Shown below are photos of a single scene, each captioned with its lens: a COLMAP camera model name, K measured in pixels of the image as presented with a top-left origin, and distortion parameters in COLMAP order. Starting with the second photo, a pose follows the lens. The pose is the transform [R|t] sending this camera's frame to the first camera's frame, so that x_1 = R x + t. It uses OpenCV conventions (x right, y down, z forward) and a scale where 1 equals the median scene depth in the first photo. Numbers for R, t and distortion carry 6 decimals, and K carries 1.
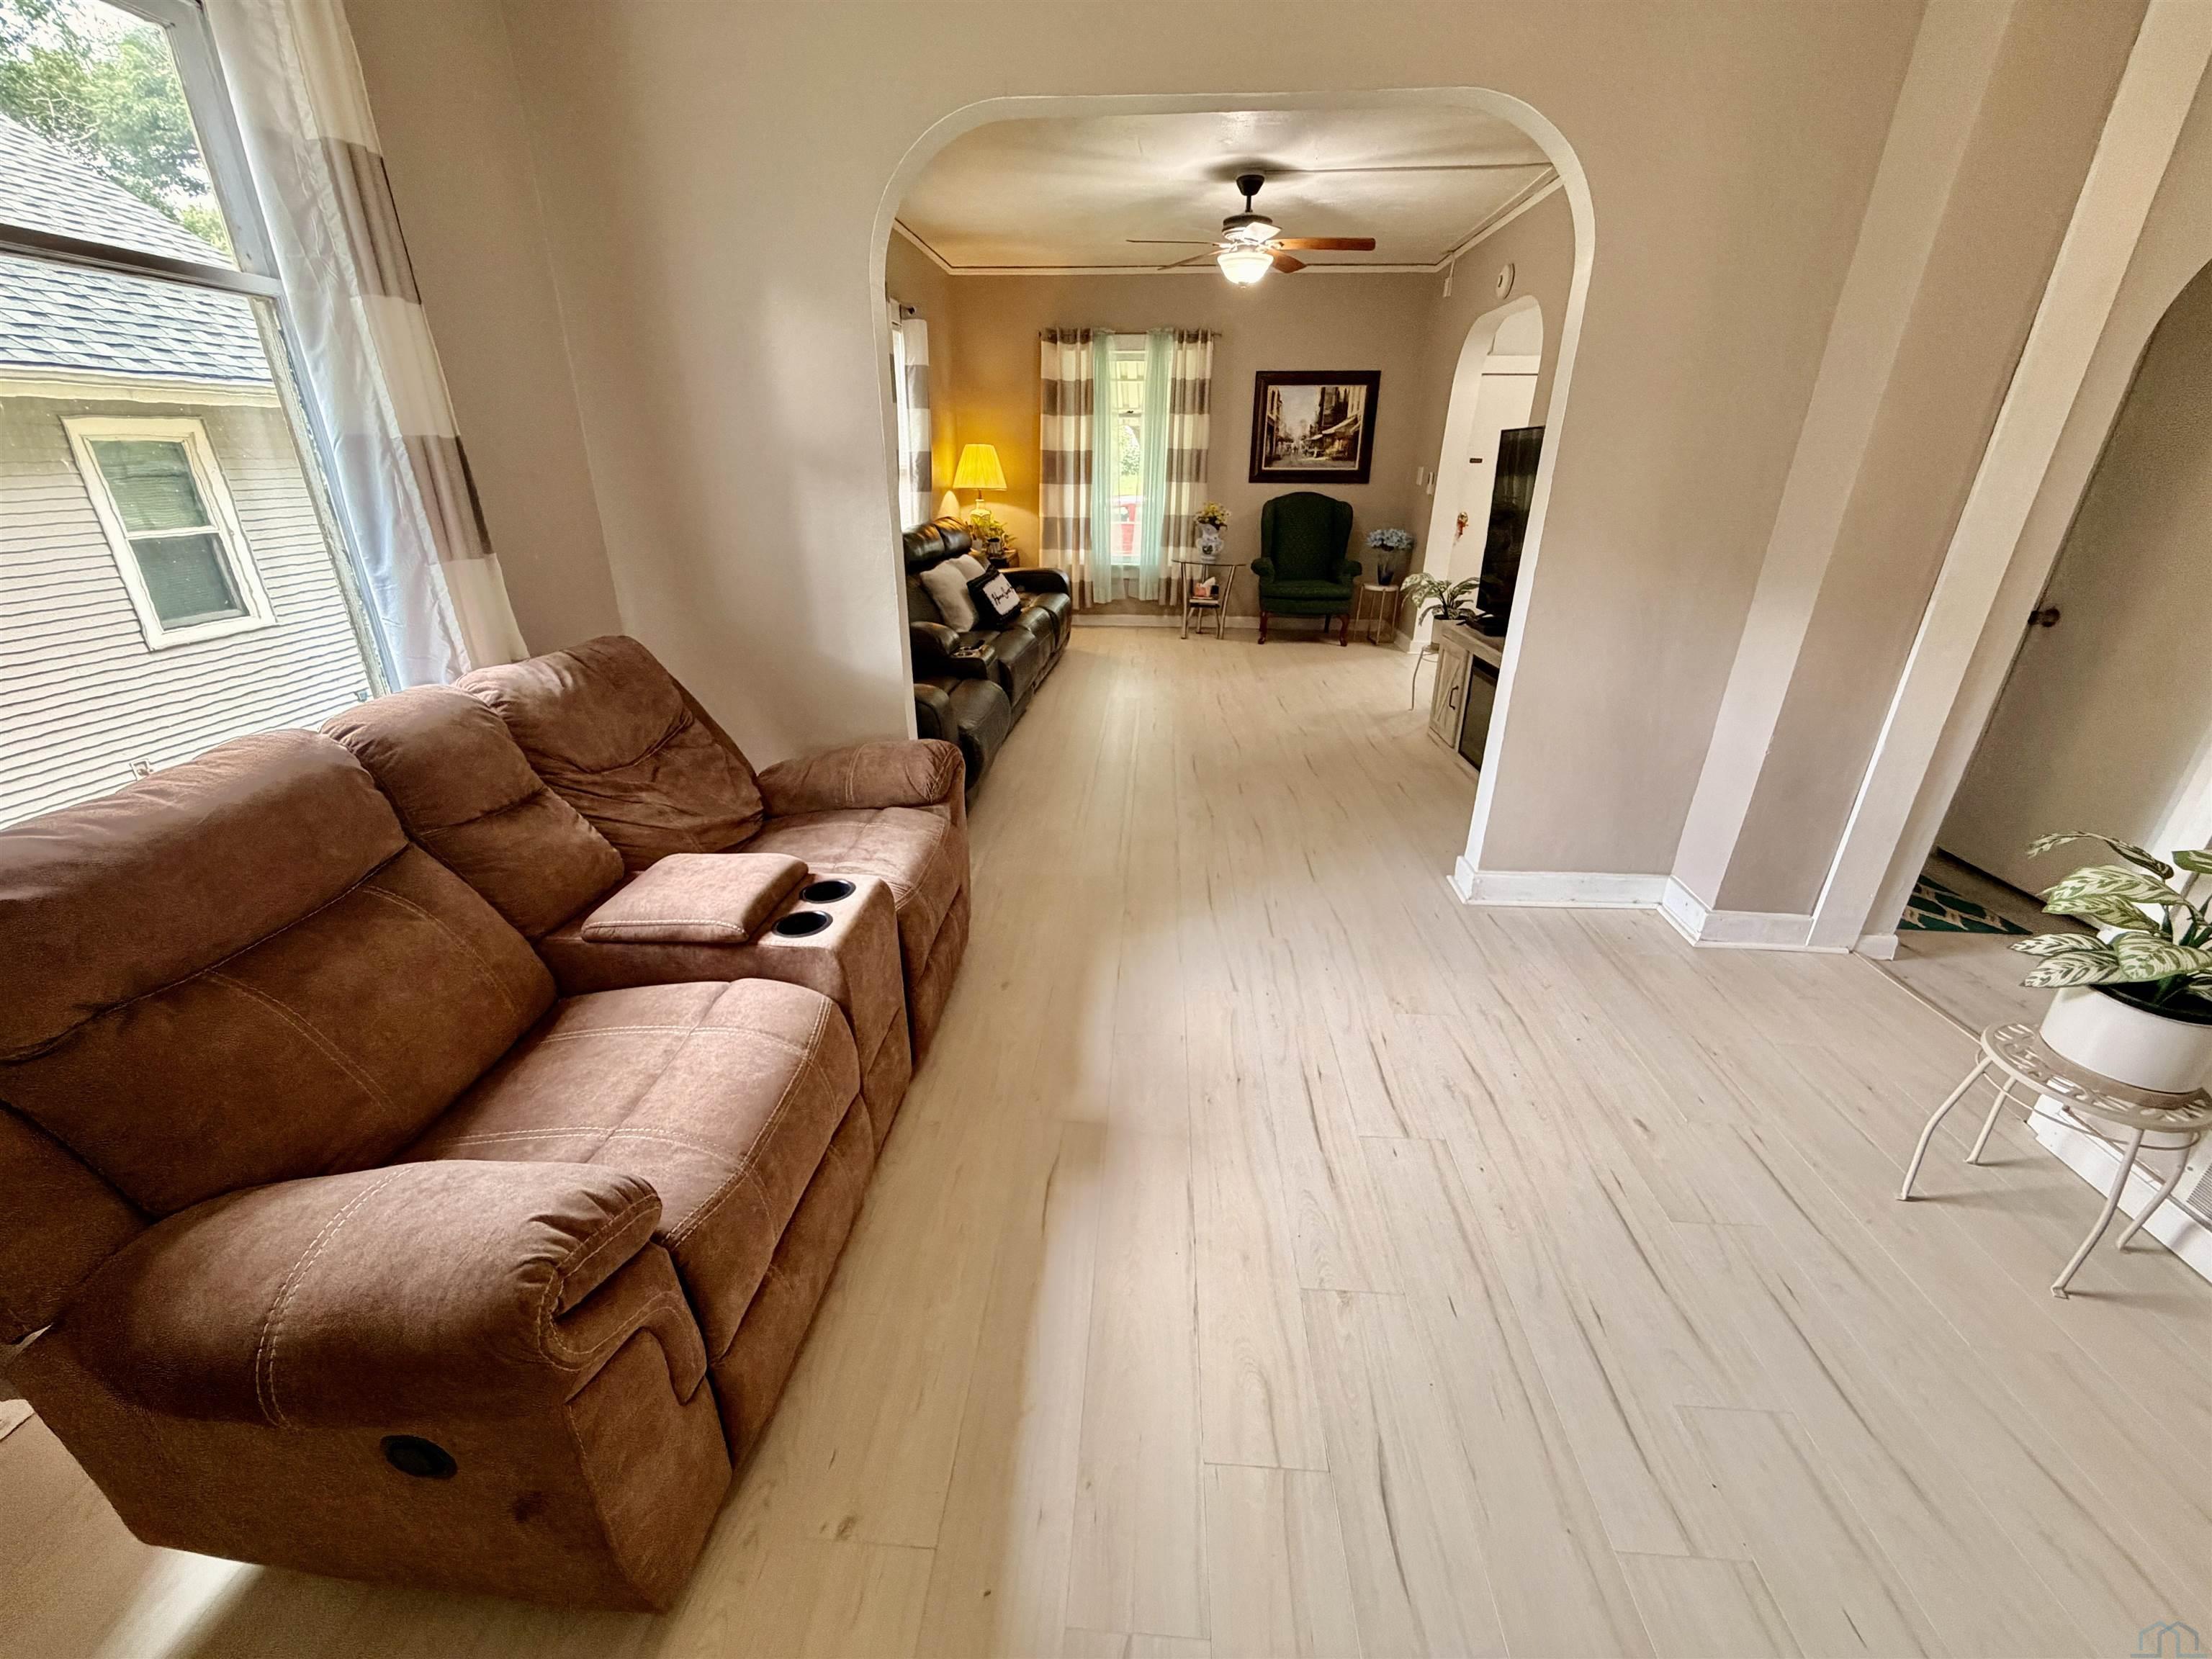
lens RADIAL K [[883.8, 0, 1098.8], [0, 883.8, 827.1], [0, 0, 1]] dist [0.002464, -0.000132]
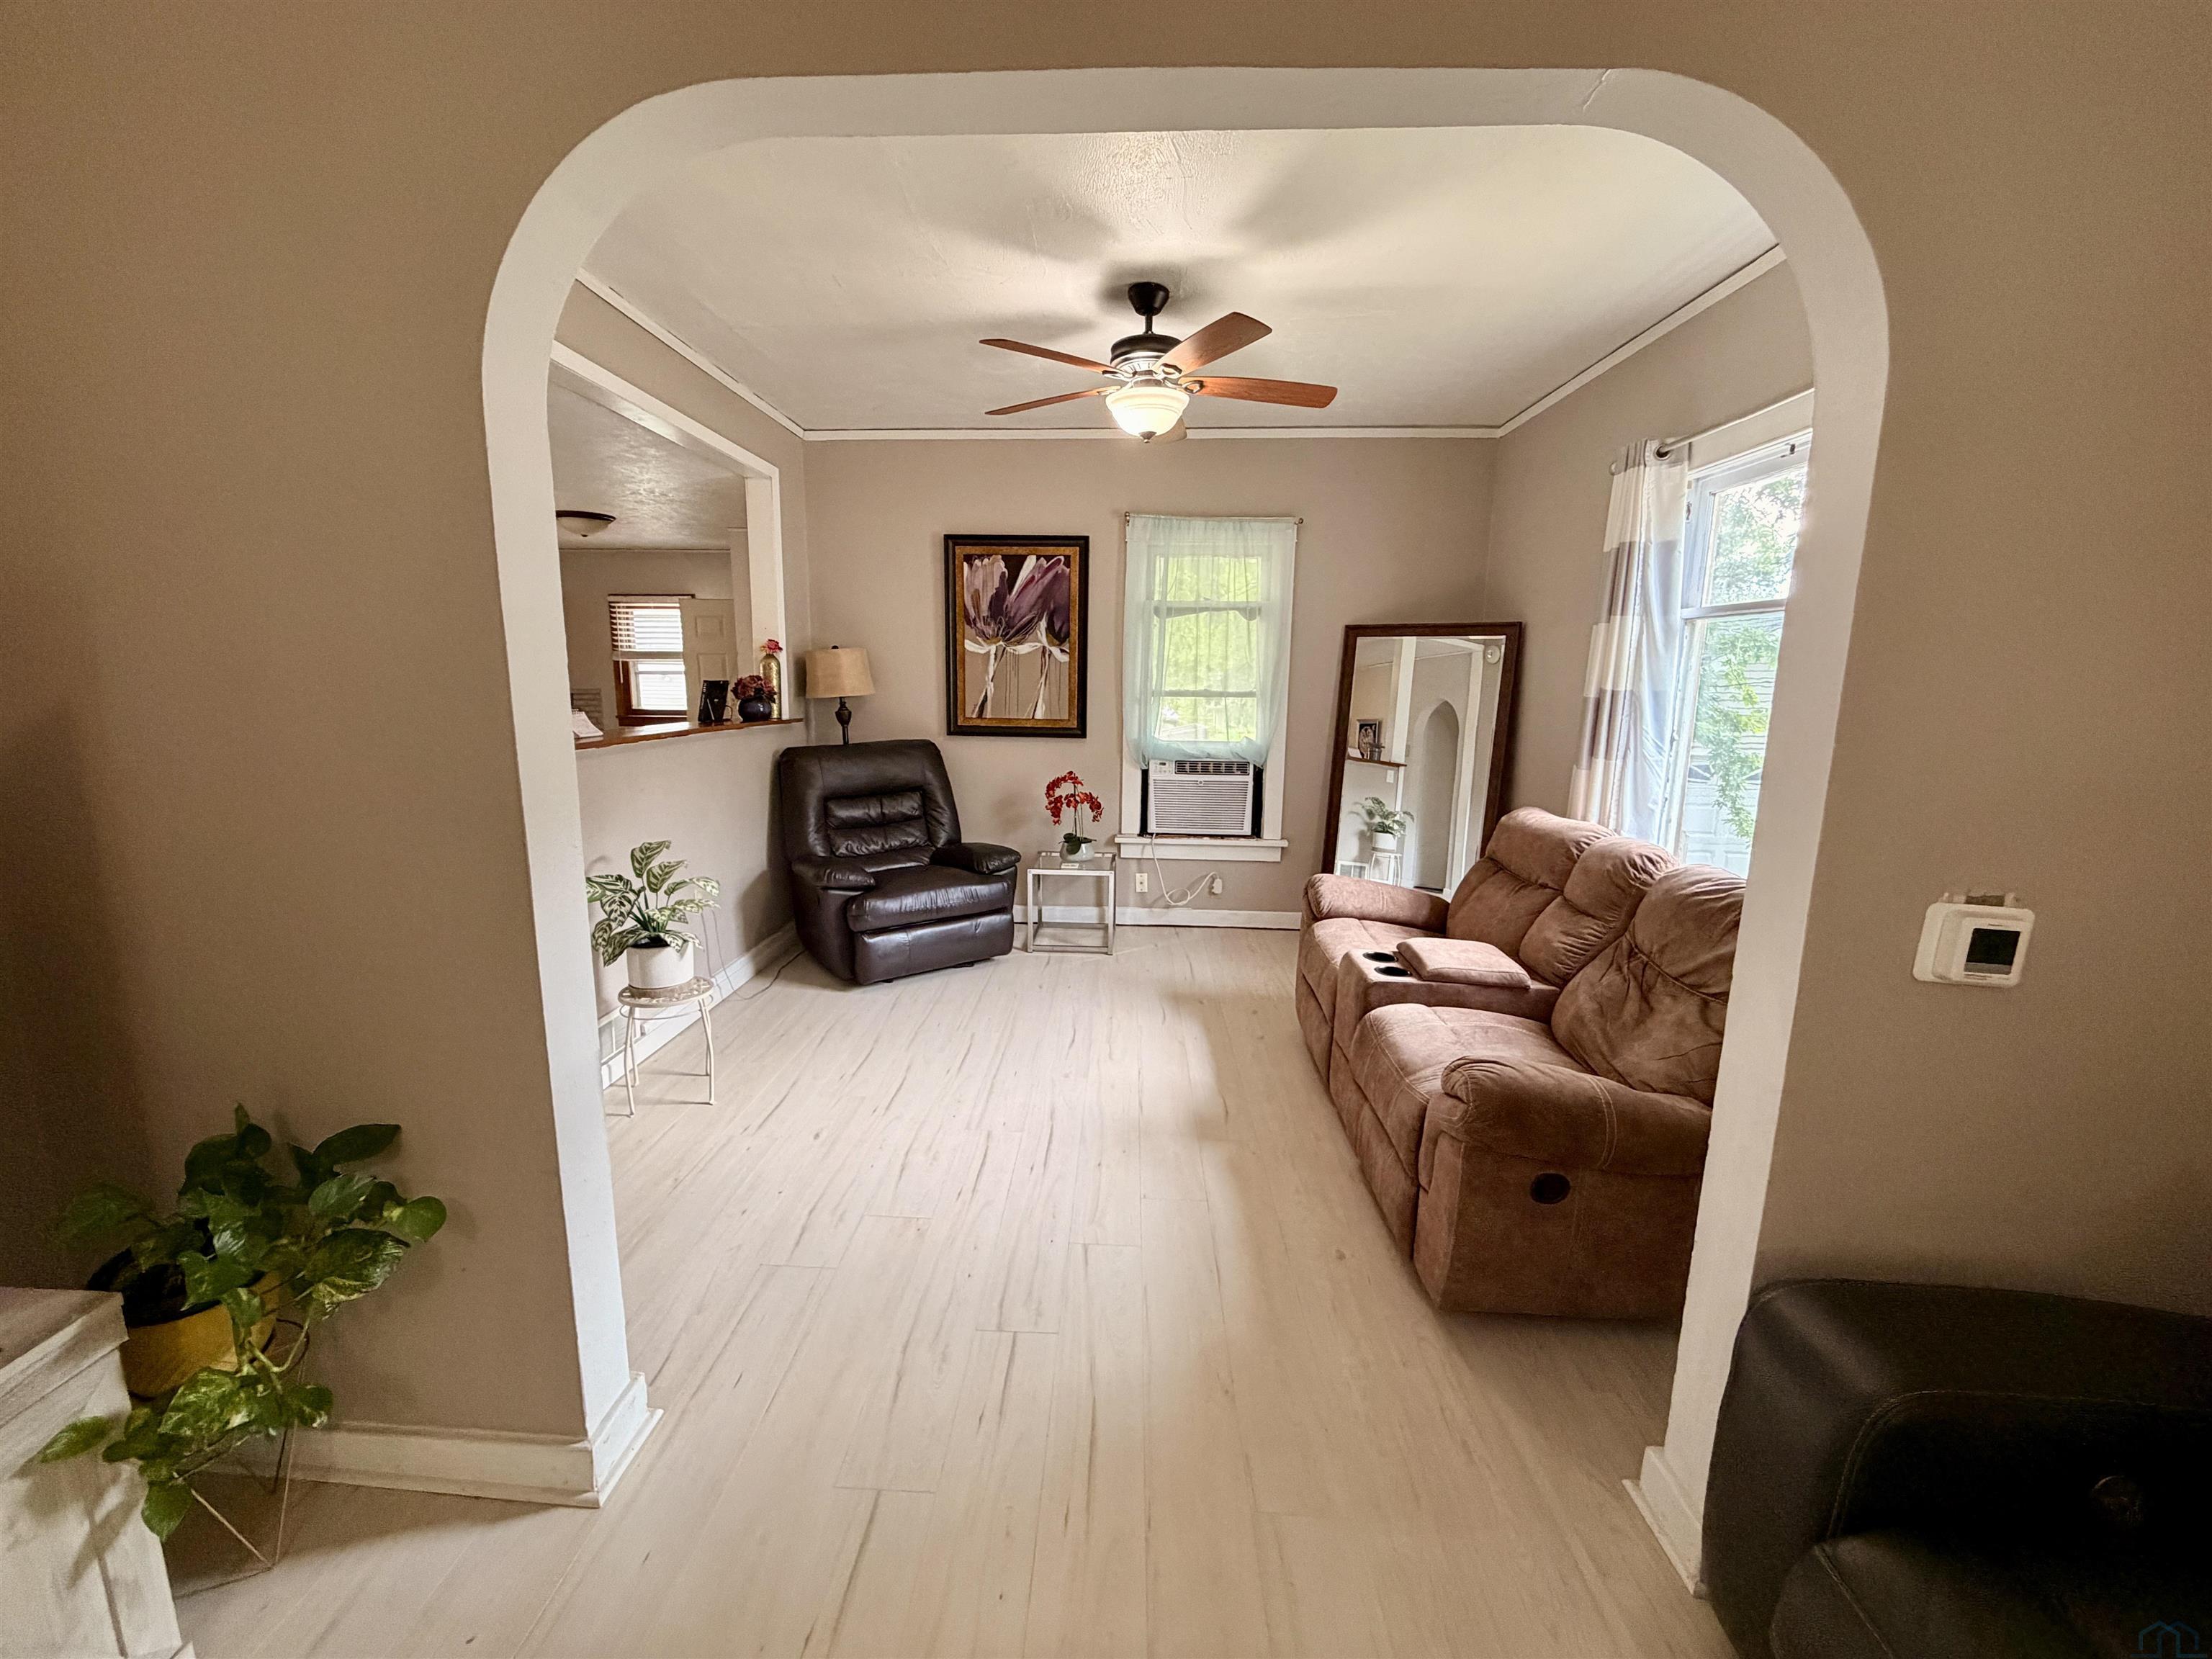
lens RADIAL K [[883.8, 0, 1098.8], [0, 883.8, 827.1], [0, 0, 1]] dist [0.002464, -0.000132]
pose [[-0.999353, -0.016728, -0.031840, 0.227978], [-0.031352, 0.838967, 0.543279, -0.867526], [0.017625, 0.543925, -0.838948, 1.966369]]
